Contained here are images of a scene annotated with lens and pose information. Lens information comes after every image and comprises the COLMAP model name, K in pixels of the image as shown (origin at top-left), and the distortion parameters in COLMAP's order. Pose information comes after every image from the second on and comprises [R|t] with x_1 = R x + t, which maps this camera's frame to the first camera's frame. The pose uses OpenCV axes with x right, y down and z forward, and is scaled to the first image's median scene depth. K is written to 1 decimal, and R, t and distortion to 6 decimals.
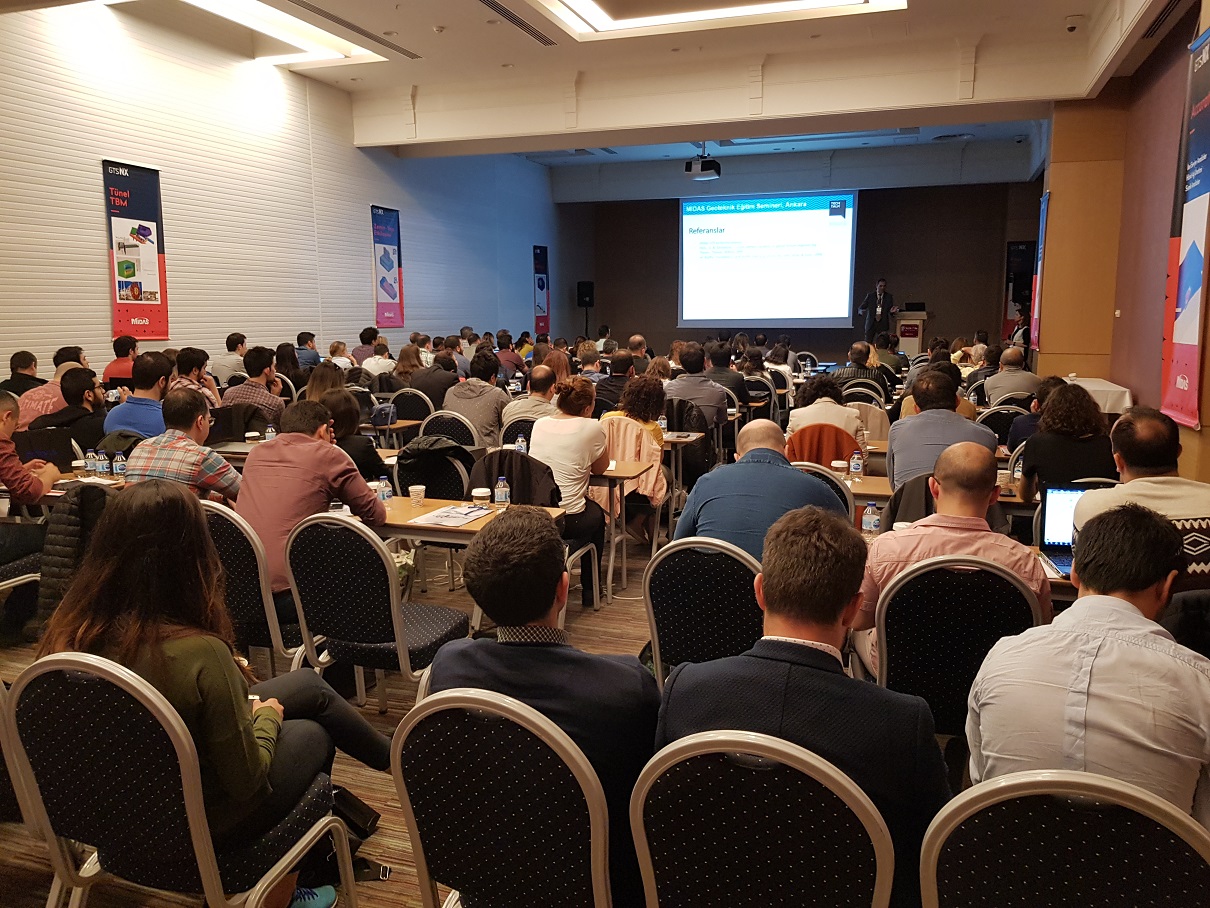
lens RADIAL K [[939.8, 0, 600.4], [0, 939.8, 461.2], [0, 0, 1]] dist [0.069737, -0.105406]
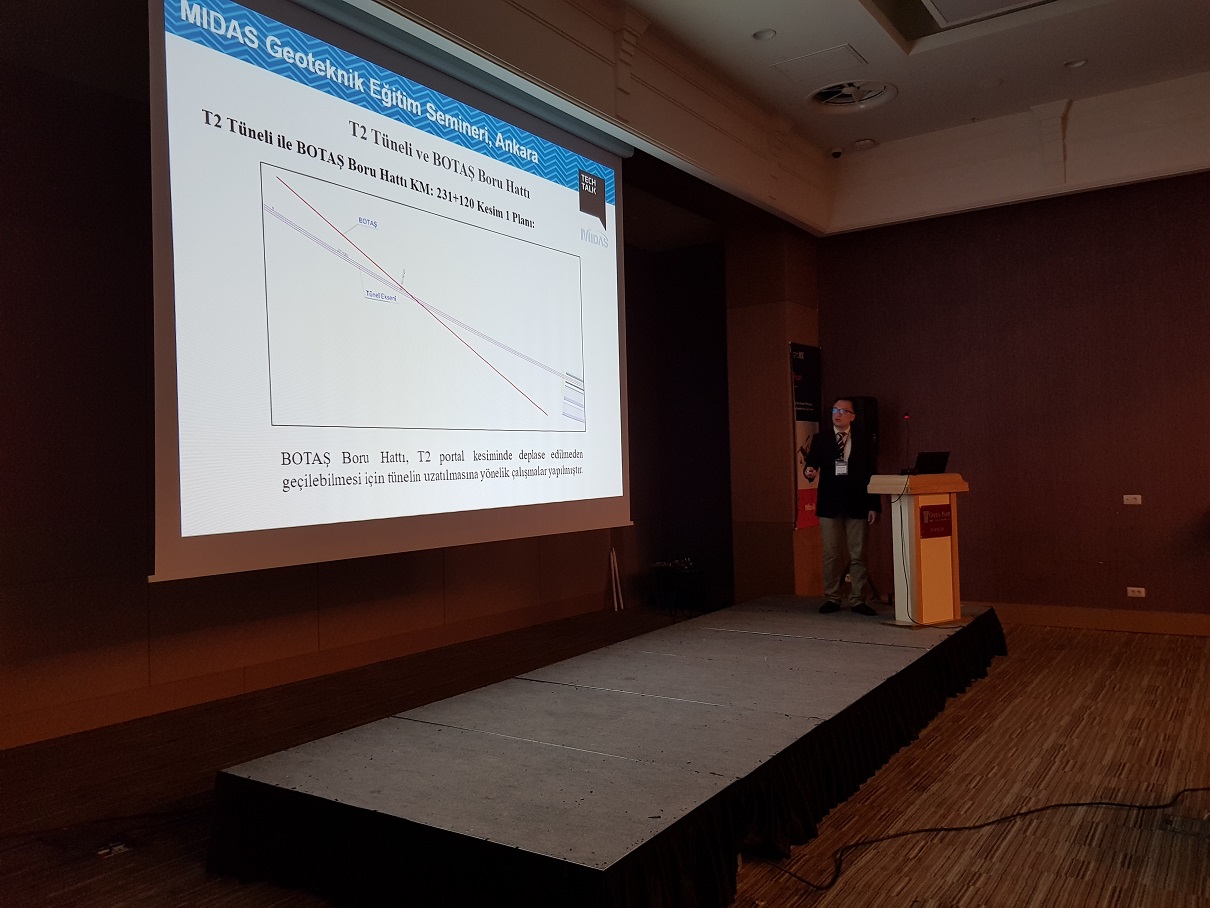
lens RADIAL K [[939.8, 0, 617.9], [0, 939.8, 446.5], [0, 0, 1]] dist [0.069737, -0.105406]
pose [[0.237137, 0.016445, 0.971337, -0.088797], [0.173920, 0.982985, -0.059102, -0.149572], [-0.955781, 0.182950, 0.230242, 0.913347]]
